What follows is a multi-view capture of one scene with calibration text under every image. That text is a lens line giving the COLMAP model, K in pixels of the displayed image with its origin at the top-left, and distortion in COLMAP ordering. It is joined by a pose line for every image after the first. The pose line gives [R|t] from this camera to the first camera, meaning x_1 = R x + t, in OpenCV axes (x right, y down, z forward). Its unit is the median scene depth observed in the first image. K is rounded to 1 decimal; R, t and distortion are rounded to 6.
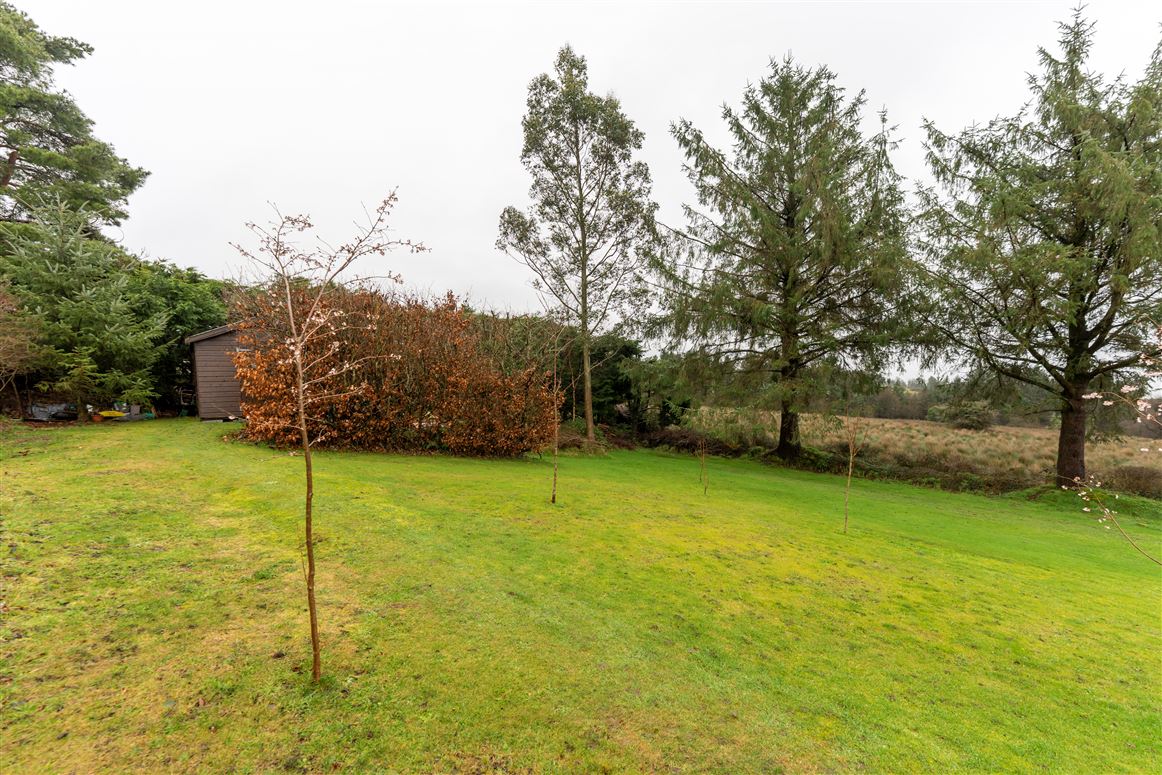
lens RADIAL K [[500.7, 0, 580.8], [0, 500.7, 420.8], [0, 0, 1]] dist [-0.000512, -0.000079]
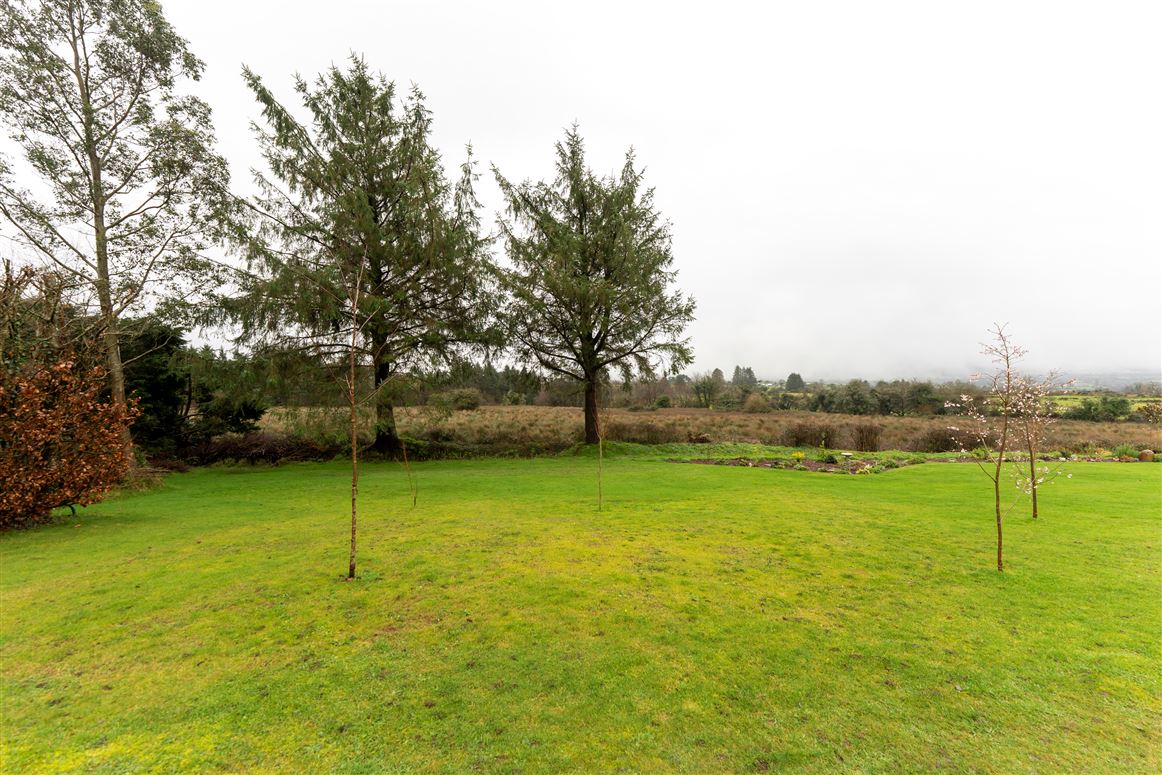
lens RADIAL K [[468.4, 0, 581.0], [0, 468.4, 387.5], [0, 0, 1]] dist [-0.000803, -0.000213]
pose [[0.619295, -0.042926, 0.783984, -0.094908], [0.084829, 0.996318, -0.012457, -0.011321], [-0.780563, 0.074219, 0.620656, 0.117335]]
